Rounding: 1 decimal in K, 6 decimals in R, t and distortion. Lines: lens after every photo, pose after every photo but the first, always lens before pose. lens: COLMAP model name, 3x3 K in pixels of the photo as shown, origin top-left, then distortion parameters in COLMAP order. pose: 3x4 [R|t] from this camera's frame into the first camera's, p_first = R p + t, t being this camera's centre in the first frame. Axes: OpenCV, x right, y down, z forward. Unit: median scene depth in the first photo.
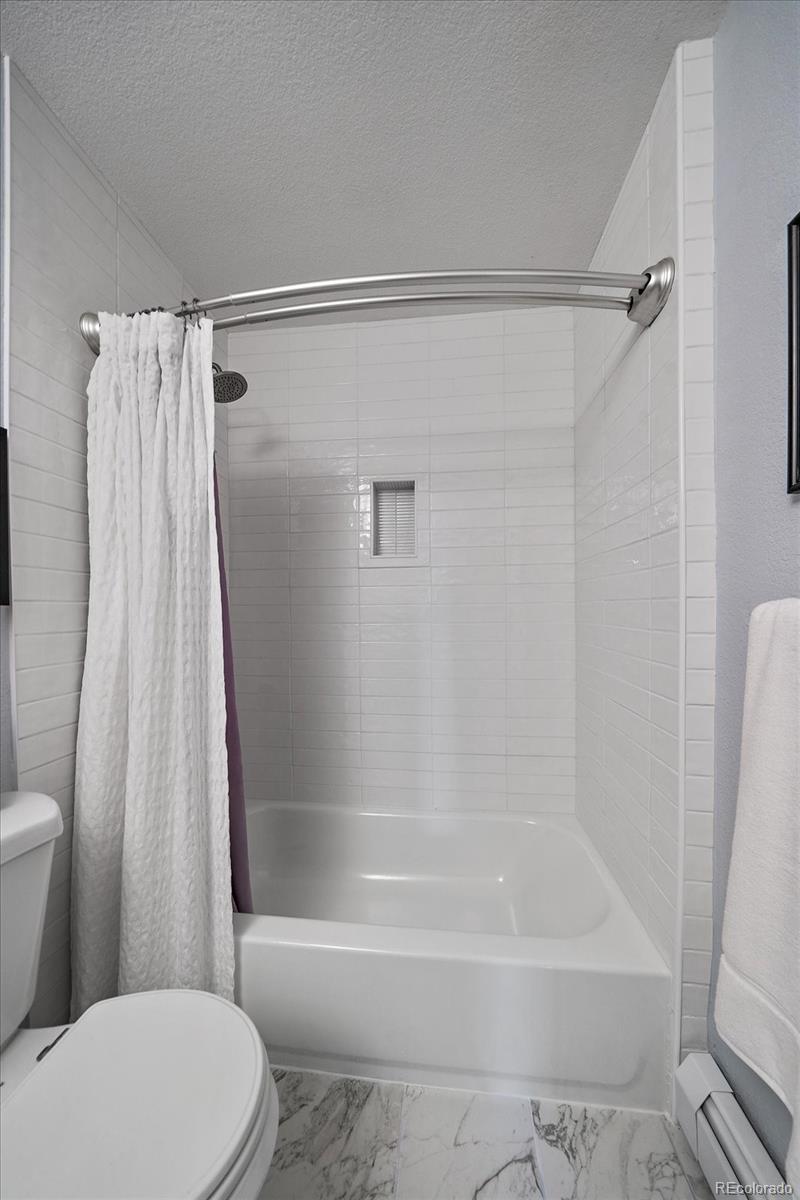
lens RADIAL K [[417.7, 0, 398.8], [0, 417.7, 605.2], [0, 0, 1]] dist [-0.000825, 0.000055]
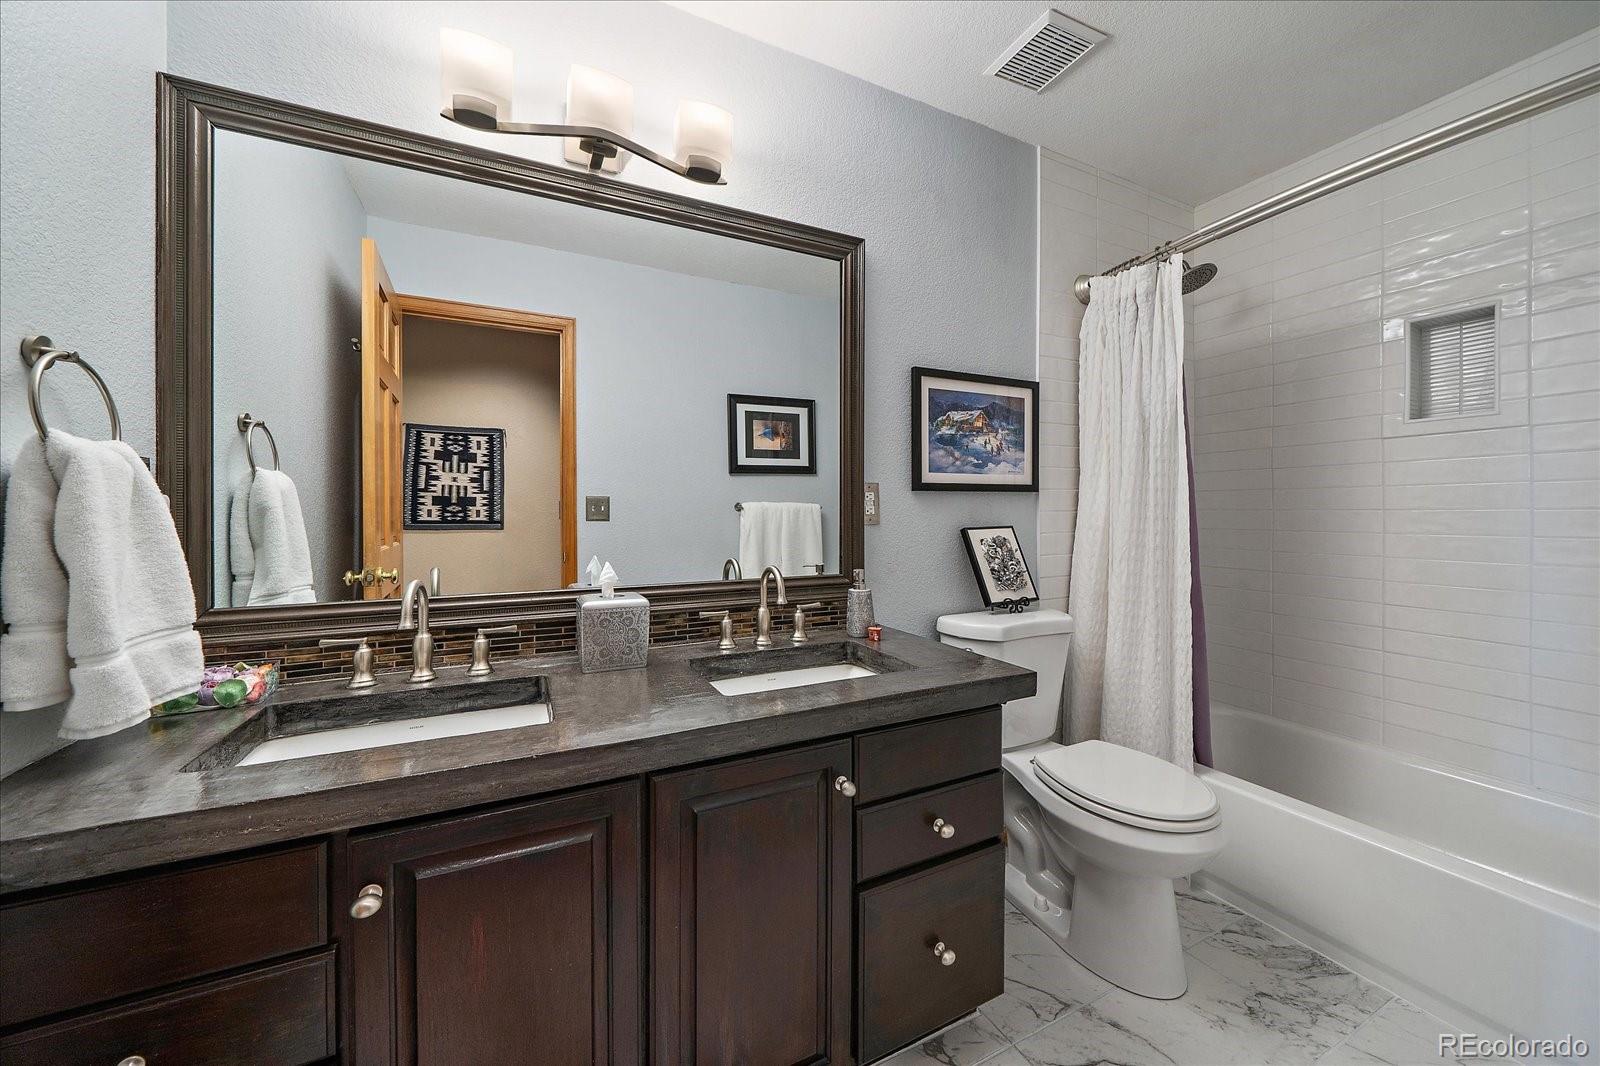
lens RADIAL K [[557.1, 0, 783.0], [0, 557.1, 530.9], [0, 0, 1]] dist [-0.015577, -0.000037]
pose [[0.522109, 0.029137, -0.852381, 0.328450], [0.014473, 0.998970, 0.043013, 0.038549], [0.852756, -0.034794, 0.521150, -0.836635]]
